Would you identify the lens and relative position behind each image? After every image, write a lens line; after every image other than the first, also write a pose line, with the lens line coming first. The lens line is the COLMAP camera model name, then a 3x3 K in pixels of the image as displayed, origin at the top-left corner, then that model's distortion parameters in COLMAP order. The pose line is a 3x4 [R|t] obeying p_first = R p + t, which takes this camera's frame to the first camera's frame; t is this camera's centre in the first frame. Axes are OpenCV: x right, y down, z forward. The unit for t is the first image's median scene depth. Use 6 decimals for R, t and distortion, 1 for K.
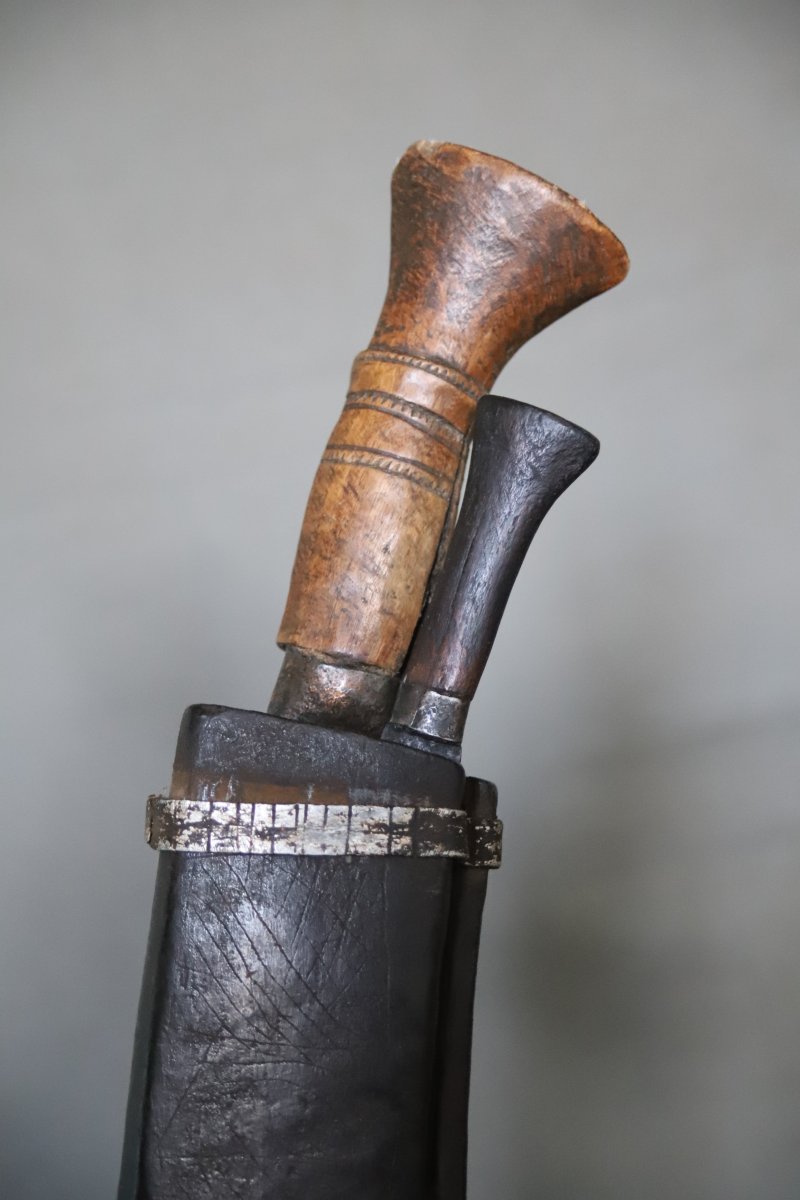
lens RADIAL K [[2432.1, 0, 397.6], [0, 2432.1, 593.4], [0, 0, 1]] dist [0.199498, 0.000000]
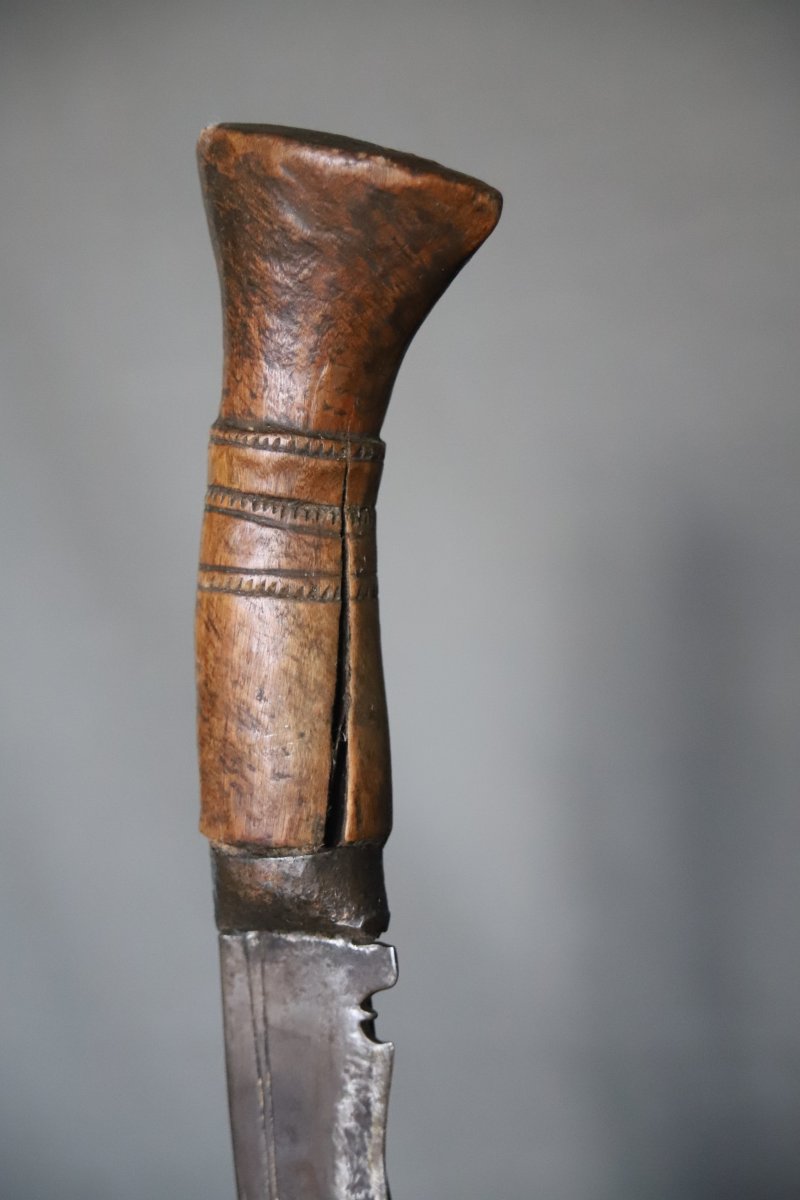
lens RADIAL K [[2432.1, 0, 403.9], [0, 2432.1, 605.8], [0, 0, 1]] dist [0.199498, 0.000000]
pose [[0.839676, -0.217919, -0.497449, 0.418835], [0.304367, 0.947426, 0.098718, -0.106308], [0.449784, -0.234298, 0.861858, 0.364468]]
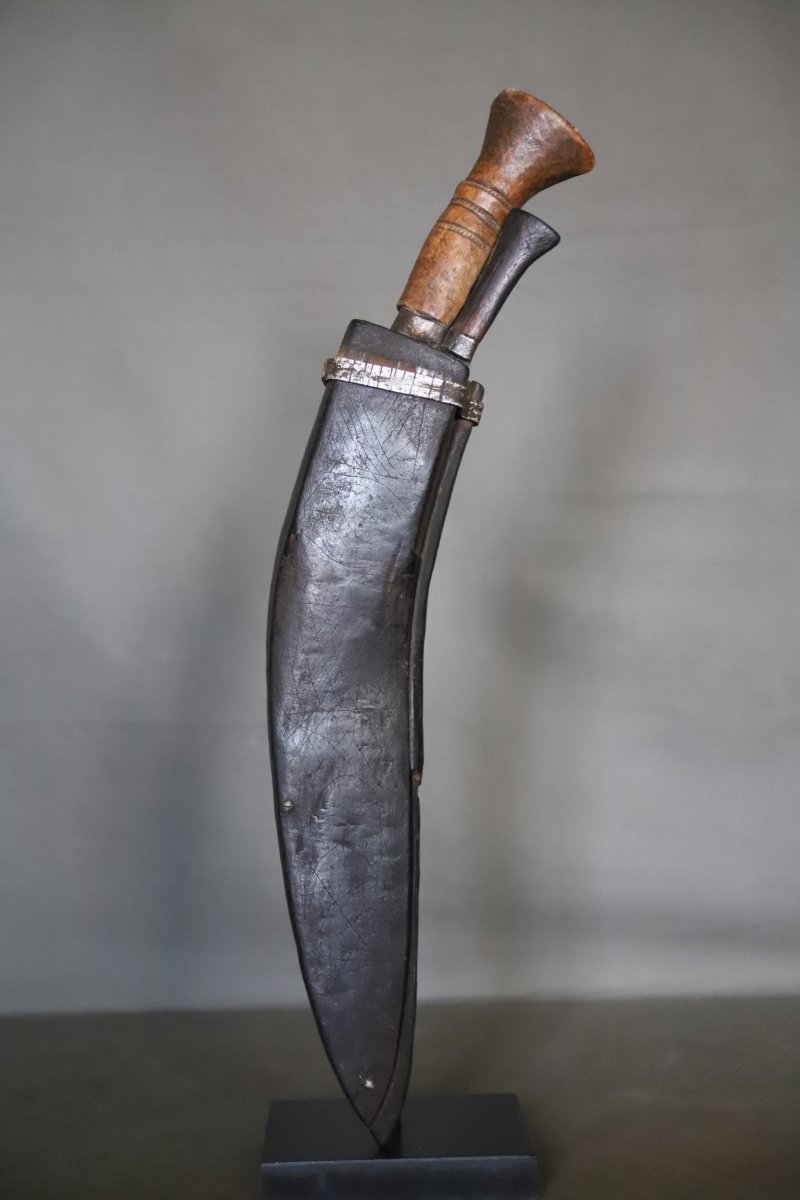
lens RADIAL K [[2286.9, 0, 404.4], [0, 2286.9, 598.3], [0, 0, 1]] dist [0.137453, 0.000000]
pose [[0.981222, 0.185699, -0.052146, 0.111458], [-0.185754, 0.982589, 0.003821, 0.267674], [0.051948, 0.005937, 0.998632, -1.028895]]
